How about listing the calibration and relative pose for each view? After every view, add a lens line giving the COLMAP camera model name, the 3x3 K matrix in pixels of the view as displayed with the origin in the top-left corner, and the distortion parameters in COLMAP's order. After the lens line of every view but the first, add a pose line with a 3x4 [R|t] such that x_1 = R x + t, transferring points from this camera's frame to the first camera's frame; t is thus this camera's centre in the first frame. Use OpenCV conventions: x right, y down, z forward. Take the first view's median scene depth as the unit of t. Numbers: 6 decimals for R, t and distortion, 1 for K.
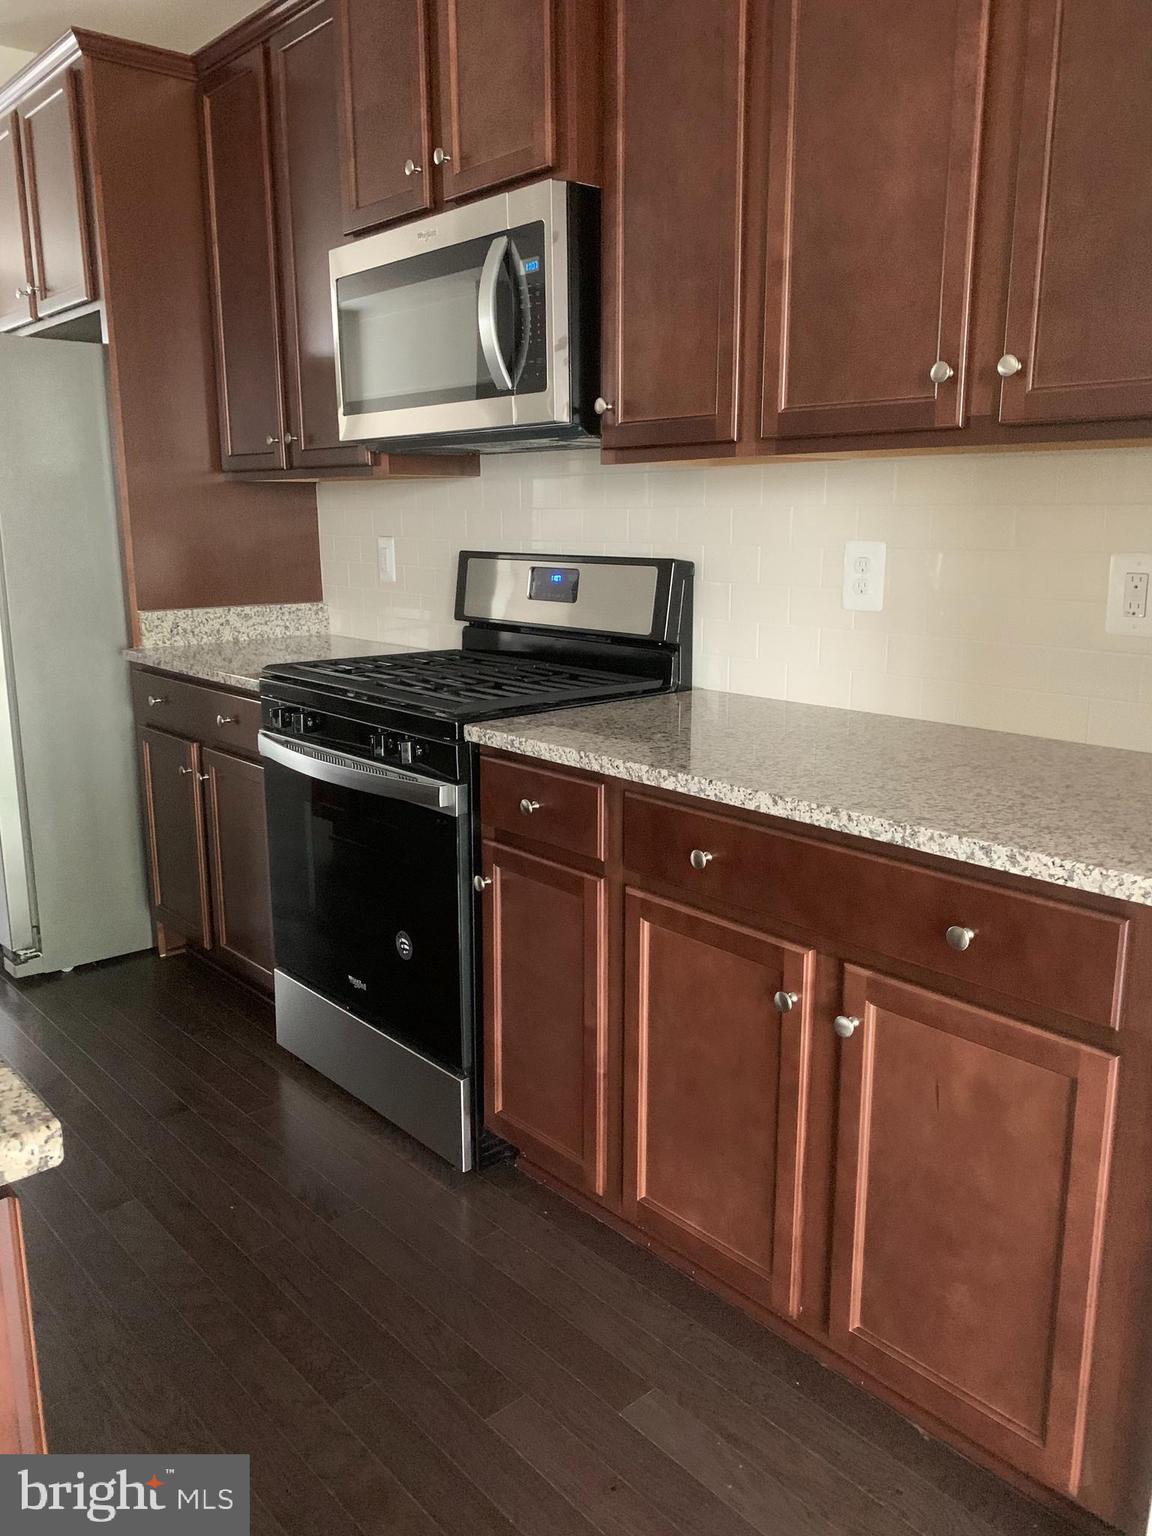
lens RADIAL K [[1217.0, 0, 578.2], [0, 1217.0, 766.3], [0, 0, 1]] dist [0.072004, -0.098778]
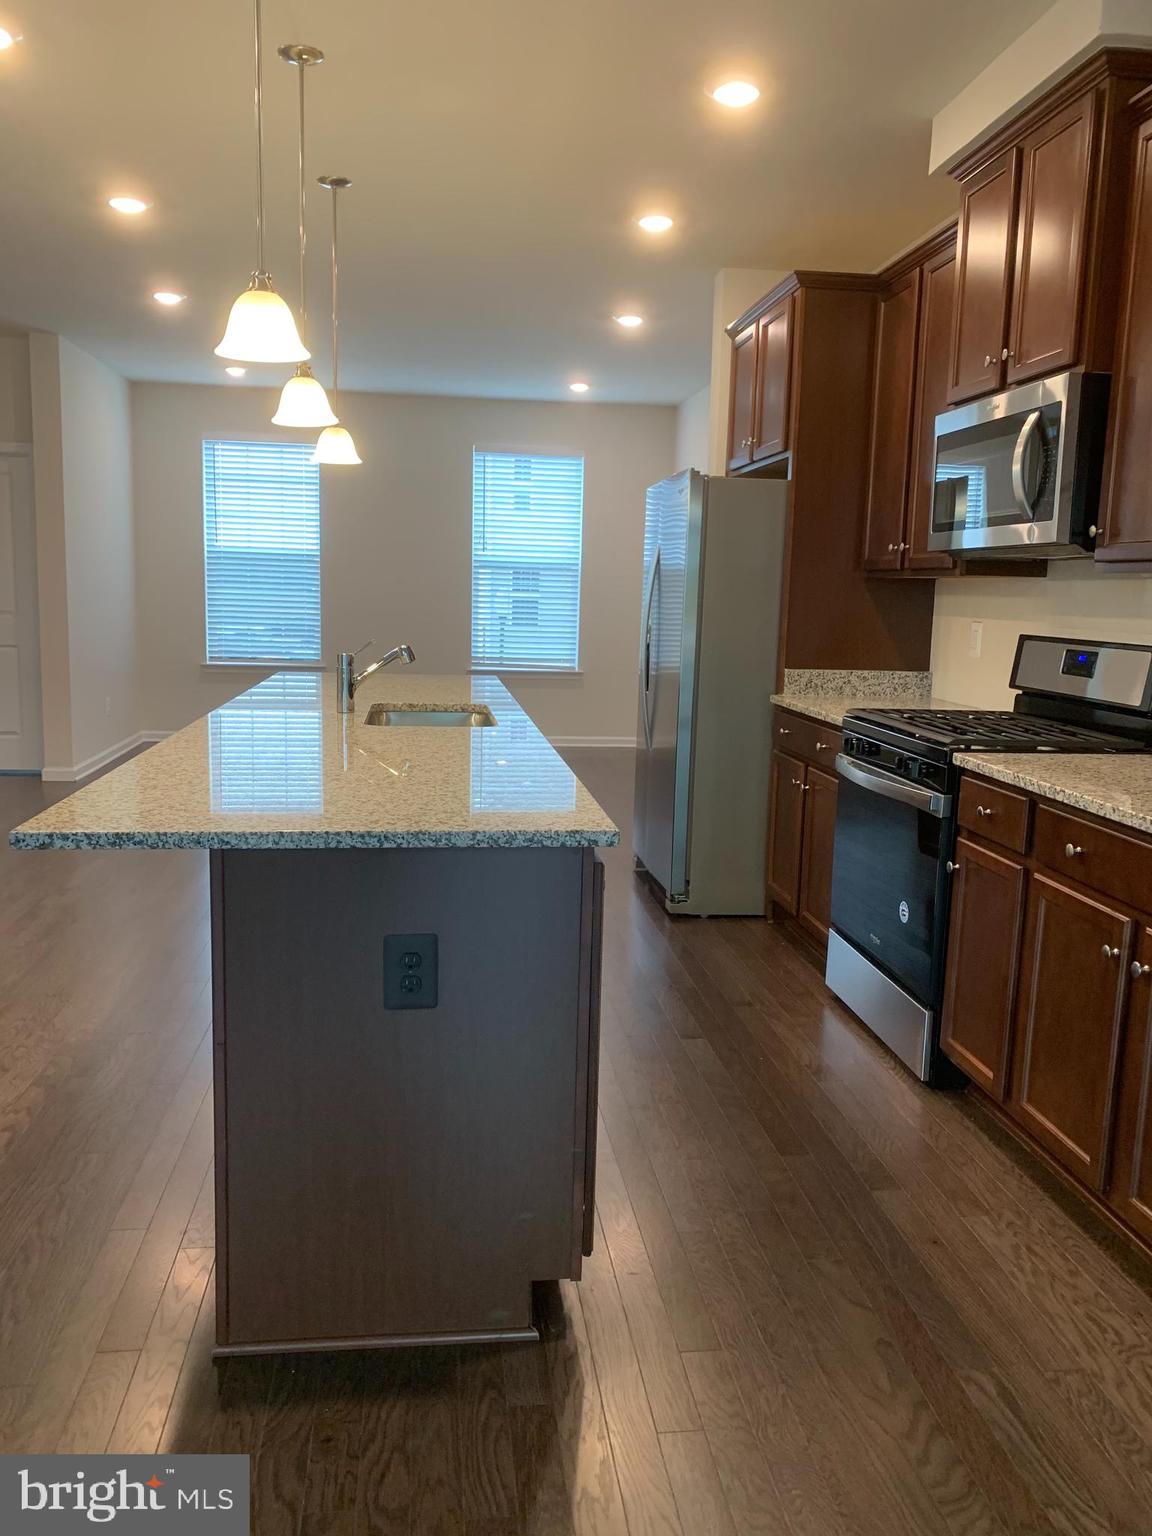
lens RADIAL K [[1185.5, 0, 576.0], [0, 1185.5, 768.0], [0, 0, 1]] dist [0.061872, -0.169979]
pose [[0.836431, 0.109289, -0.537065, 0.208499], [-0.142426, 0.989594, -0.020440, 0.054169], [0.529242, 0.093588, 0.843293, -0.289074]]
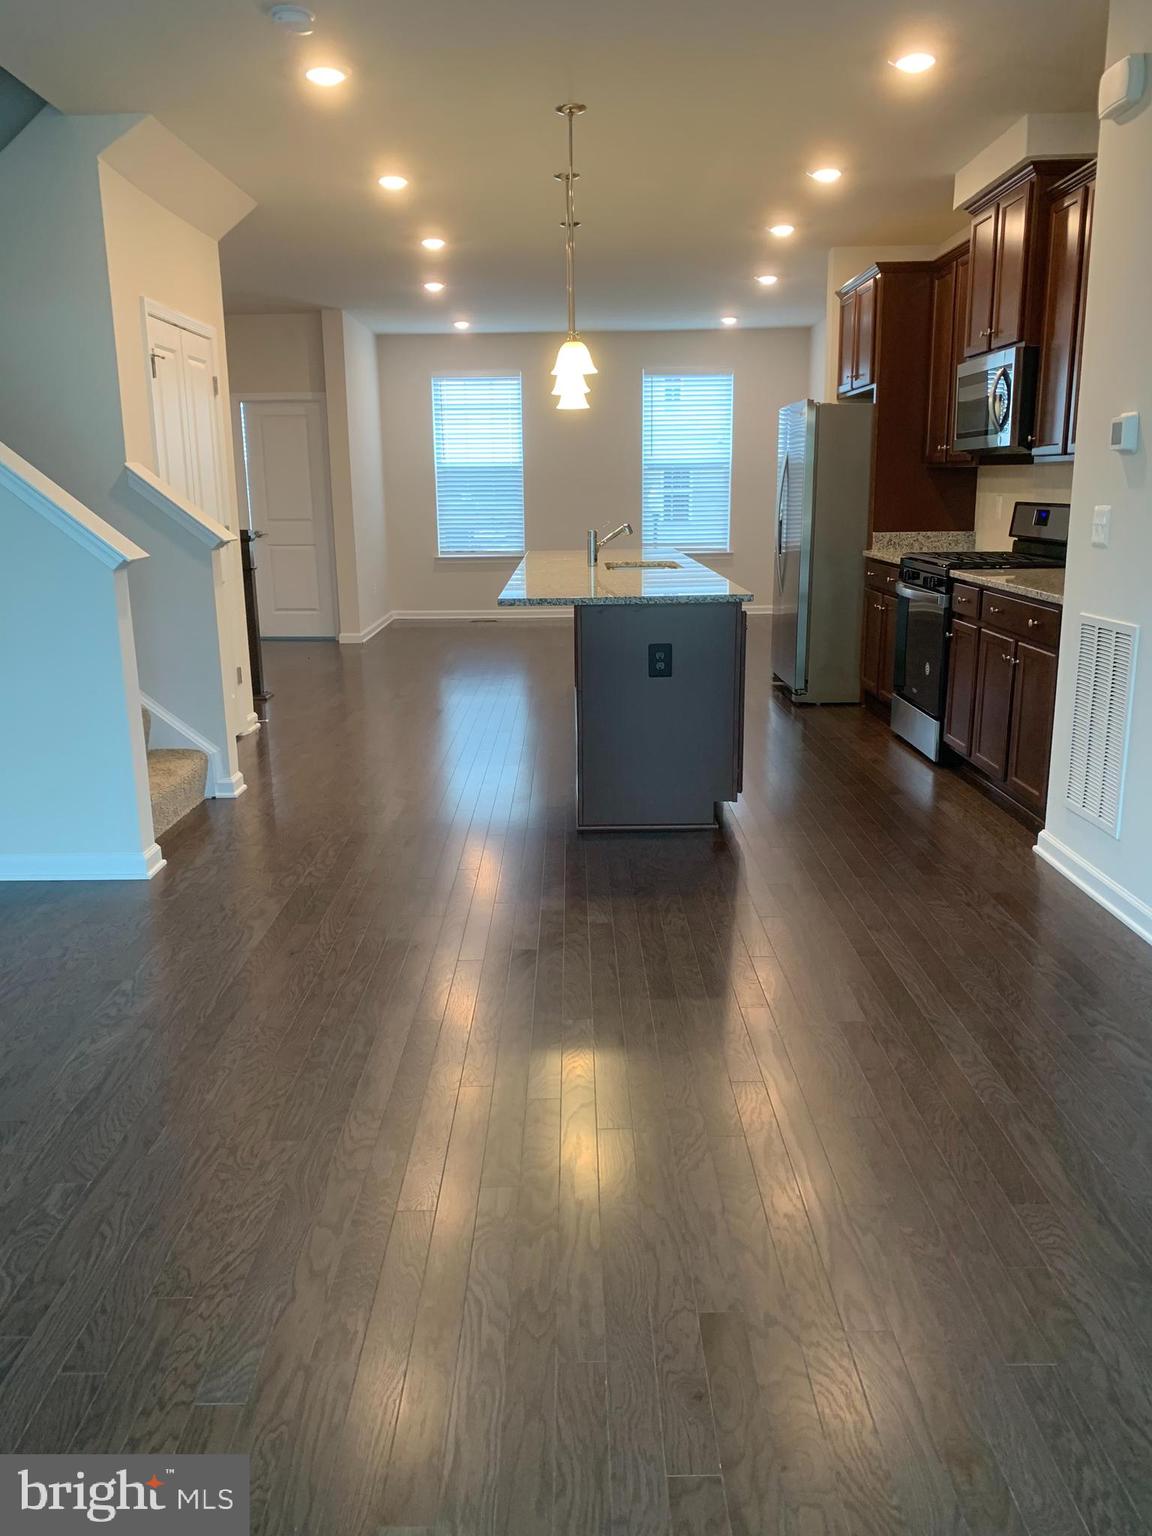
lens RADIAL K [[1160.2, 0, 554.1], [0, 1160.2, 770.5], [0, 0, 1]] dist [0.076239, -0.274841]
pose [[0.751434, 0.150012, -0.642529, 0.661881], [-0.123020, 0.988589, 0.086936, 0.195658], [0.648238, 0.013717, 0.761314, -0.987131]]
